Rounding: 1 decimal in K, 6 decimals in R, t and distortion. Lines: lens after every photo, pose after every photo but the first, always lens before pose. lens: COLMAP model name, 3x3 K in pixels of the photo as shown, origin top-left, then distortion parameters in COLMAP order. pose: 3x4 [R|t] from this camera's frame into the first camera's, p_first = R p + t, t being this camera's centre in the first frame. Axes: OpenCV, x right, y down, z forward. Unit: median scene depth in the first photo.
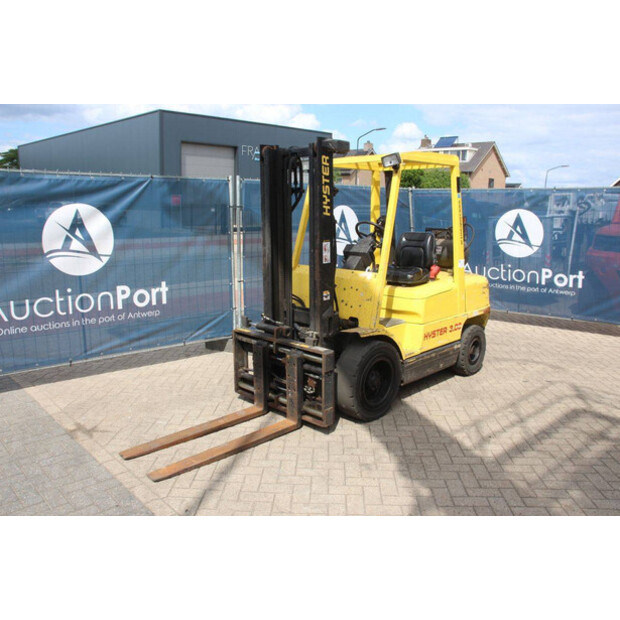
lens RADIAL K [[527.4, 0, 310.0], [0, 527.4, 310.0], [0, 0, 1]] dist [-0.113905, 0.012401]
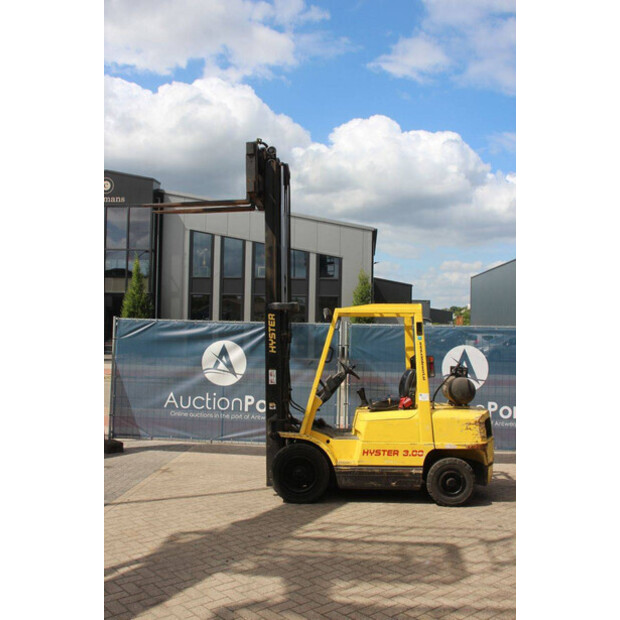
lens RADIAL K [[625.0, 0, 310.0], [0, 625.0, 310.0], [0, 0, 1]] dist [-0.092677, 0.142827]
pose [[0.678374, -0.026689, -0.734231, 1.140806], [-0.150992, 0.972945, -0.174871, 0.000559], [0.719034, 0.229491, 0.655991, -0.109397]]
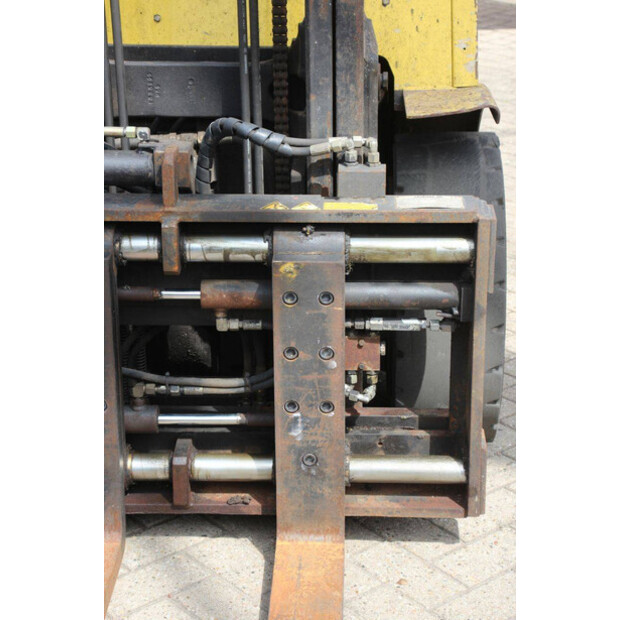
lens RADIAL K [[1451.4, 0, 310.0], [0, 1451.4, 310.0], [0, 0, 1]] dist [0.356035, 0.639717]
pose [[0.740778, -0.250978, 0.623103, -0.338522], [0.141554, 0.965076, 0.220434, -0.022790], [-0.656666, -0.075091, 0.750434, 0.436491]]
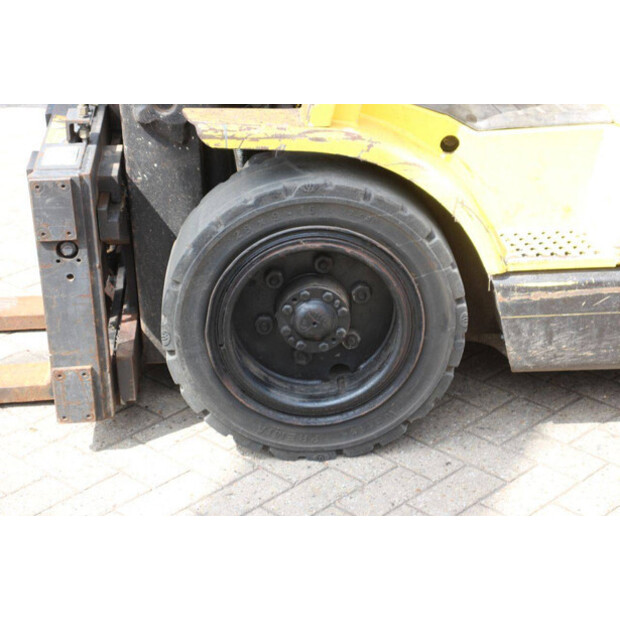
lens RADIAL K [[1451.4, 0, 310.0], [0, 1451.4, 310.0], [0, 0, 1]] dist [0.356035, 0.639717]
pose [[0.739306, 0.268489, -0.617528, 0.493382], [-0.105660, 0.951965, 0.287399, -0.070018], [0.665029, -0.147228, 0.732162, 0.396134]]
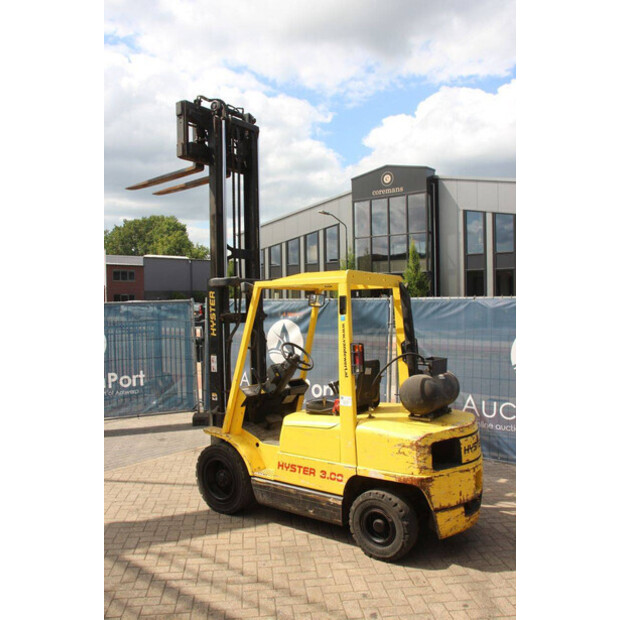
lens RADIAL K [[544.2, 0, 310.0], [0, 544.2, 310.0], [0, 0, 1]] dist [-0.169602, 0.209620]
pose [[0.149421, -0.004083, -0.988765, 1.128293], [-0.181455, 0.982895, -0.031480, -0.194091], [0.971981, 0.184120, 0.146125, 0.813843]]
